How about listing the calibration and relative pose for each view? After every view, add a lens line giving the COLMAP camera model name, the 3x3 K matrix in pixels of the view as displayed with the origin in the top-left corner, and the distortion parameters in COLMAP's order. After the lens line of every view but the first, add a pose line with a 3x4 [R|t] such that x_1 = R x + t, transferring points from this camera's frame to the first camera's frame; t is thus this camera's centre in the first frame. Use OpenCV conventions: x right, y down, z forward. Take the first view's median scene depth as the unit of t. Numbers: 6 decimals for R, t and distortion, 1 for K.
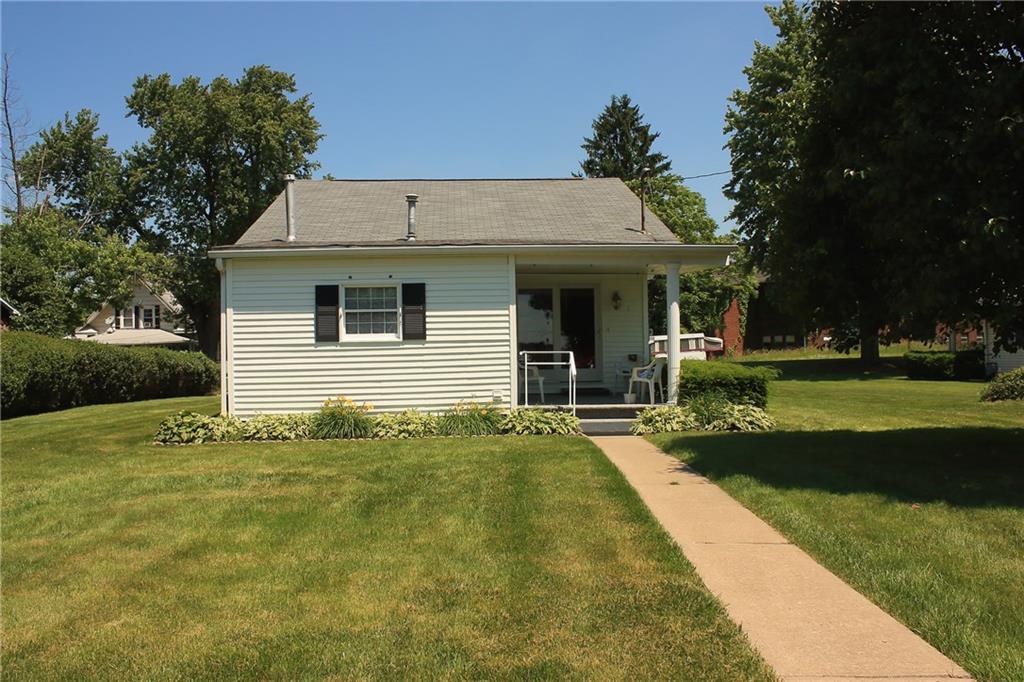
lens RADIAL K [[814.3, 0, 512.0], [0, 814.3, 341.0], [0, 0, 1]] dist [-0.191354, 0.140305]
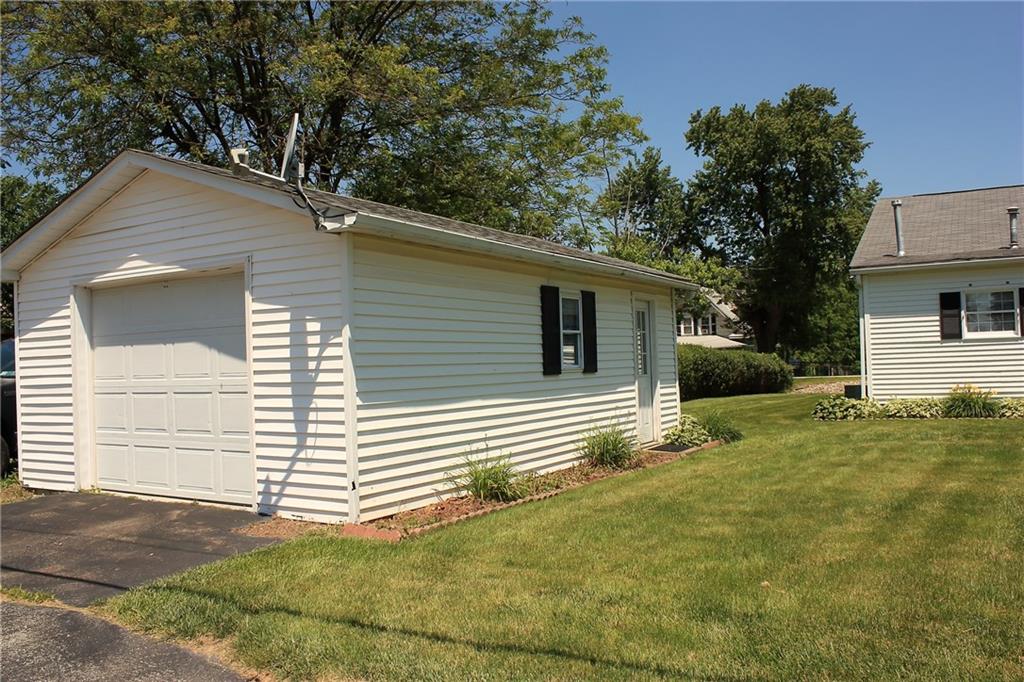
lens RADIAL K [[814.3, 0, 512.0], [0, 814.3, 341.0], [0, 0, 1]] dist [-0.191354, 0.140305]
pose [[0.809533, -0.020412, -0.586719, -0.024480], [0.016652, 0.999792, -0.011806, 0.002004], [0.586838, -0.000213, 0.809705, -0.101412]]
